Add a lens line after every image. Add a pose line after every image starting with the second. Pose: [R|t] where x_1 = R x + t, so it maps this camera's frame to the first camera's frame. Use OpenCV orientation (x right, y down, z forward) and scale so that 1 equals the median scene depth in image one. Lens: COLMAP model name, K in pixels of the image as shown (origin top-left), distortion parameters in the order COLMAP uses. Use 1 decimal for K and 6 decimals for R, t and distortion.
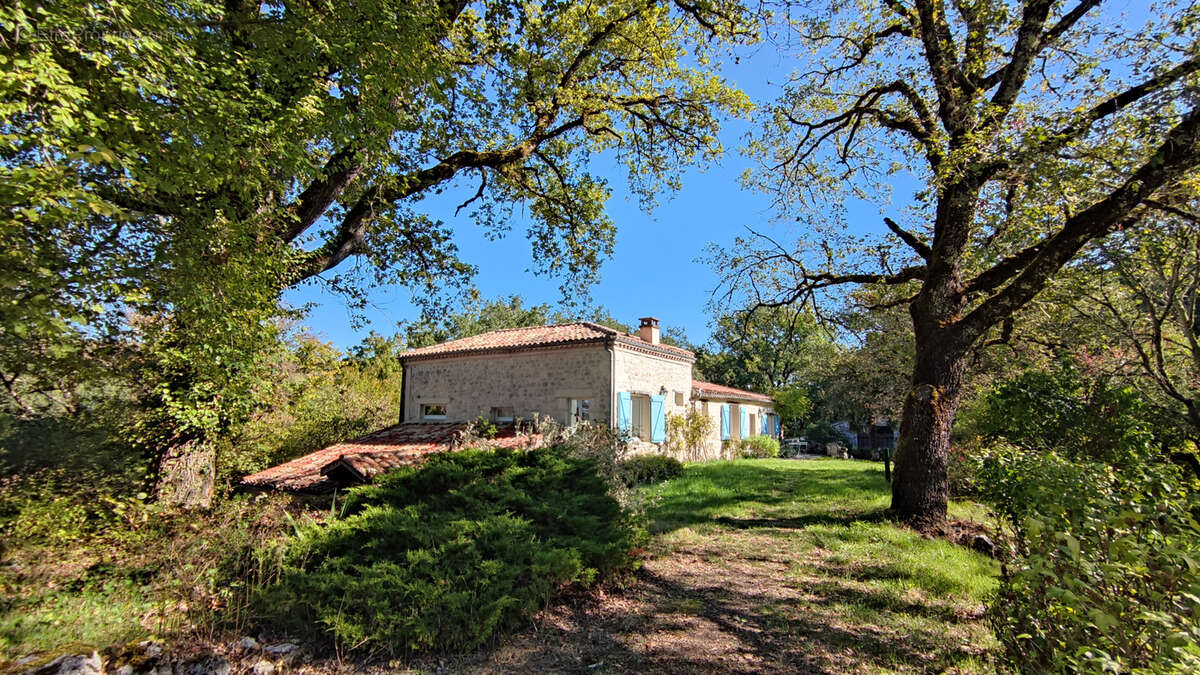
lens RADIAL K [[537.4, 0, 600.0], [0, 537.4, 337.5], [0, 0, 1]] dist [-0.021002, 0.000033]
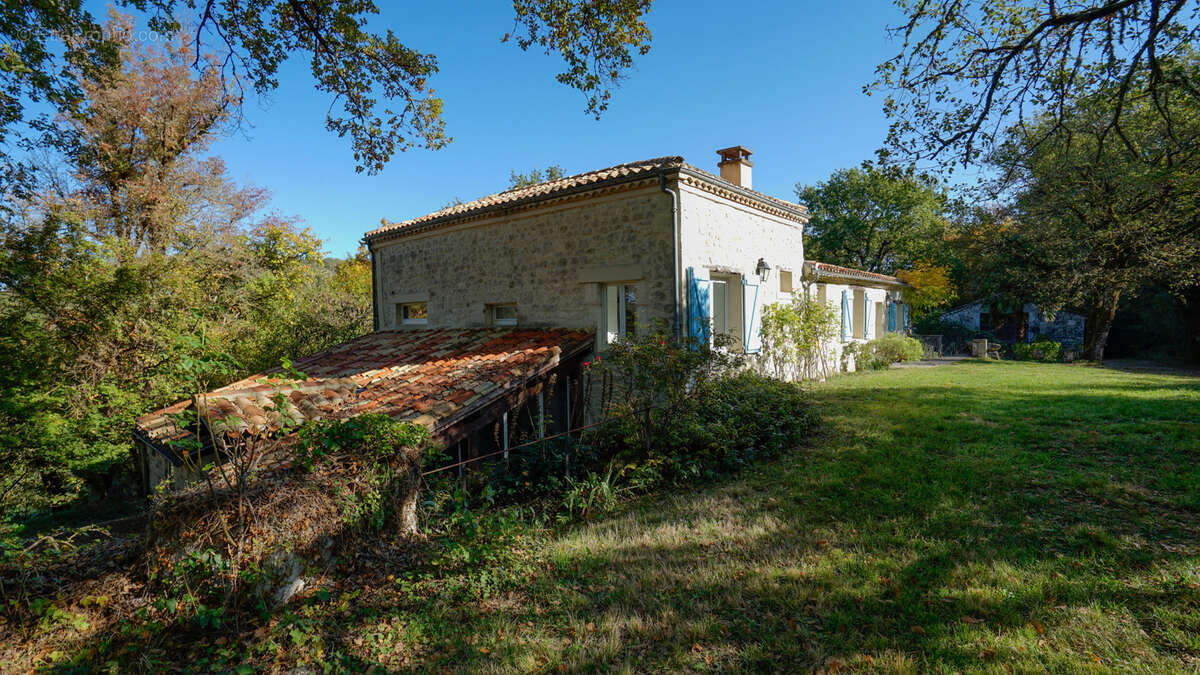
lens RADIAL K [[537.4, 0, 600.0], [0, 537.4, 337.5], [0, 0, 1]] dist [-0.021002, 0.000033]
pose [[0.992760, -0.025430, -0.117389, 0.006055], [0.047469, 0.980835, 0.188968, 0.052400], [0.110334, -0.193173, 0.974941, 0.367468]]
